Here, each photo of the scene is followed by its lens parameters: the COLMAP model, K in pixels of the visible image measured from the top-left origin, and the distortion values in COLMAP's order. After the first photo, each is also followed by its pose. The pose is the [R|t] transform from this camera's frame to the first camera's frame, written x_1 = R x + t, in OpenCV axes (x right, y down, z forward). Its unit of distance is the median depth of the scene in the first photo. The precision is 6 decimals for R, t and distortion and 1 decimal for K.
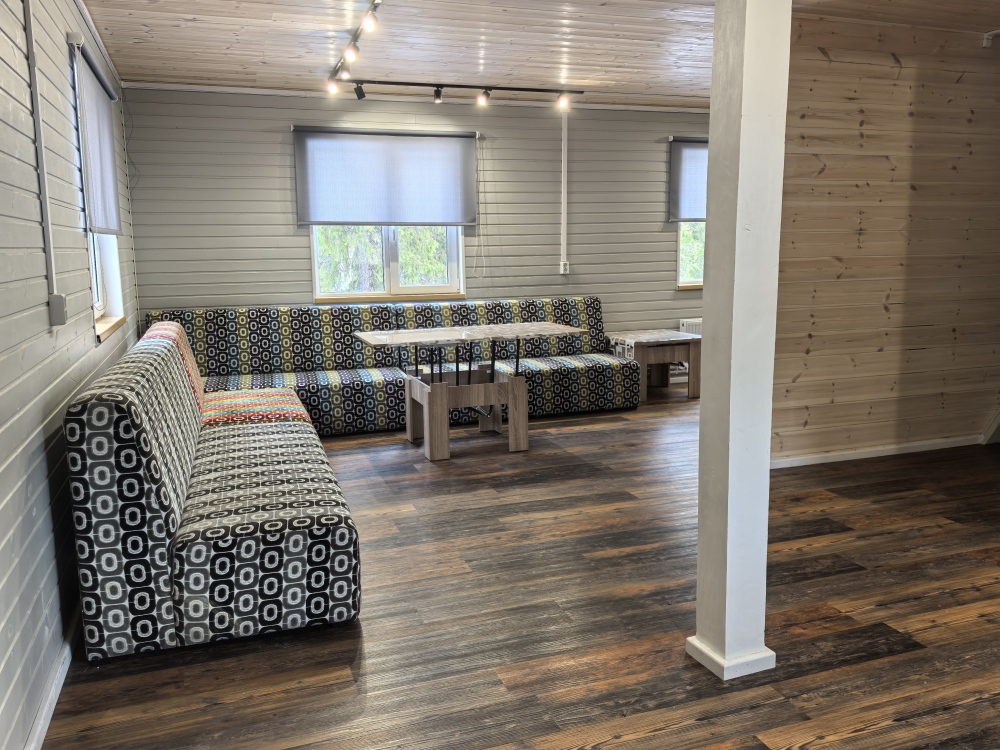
lens RADIAL K [[792.7, 0, 495.0], [0, 792.7, 359.6], [0, 0, 1]] dist [0.045409, -0.060925]
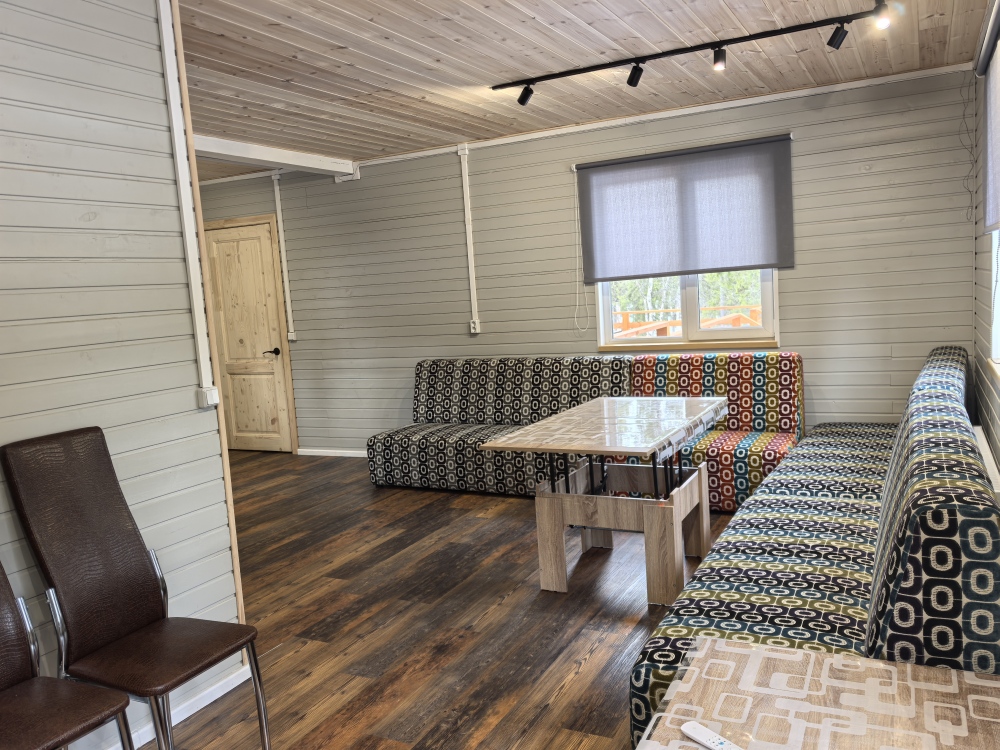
lens RADIAL K [[792.7, 0, 495.0], [0, 792.7, 359.6], [0, 0, 1]] dist [0.045409, -0.060925]
pose [[-0.723618, 0.128494, -0.678135, 1.057925], [-0.014182, 0.979542, 0.200738, -0.467898], [0.690055, 0.154875, -0.706992, 2.855715]]
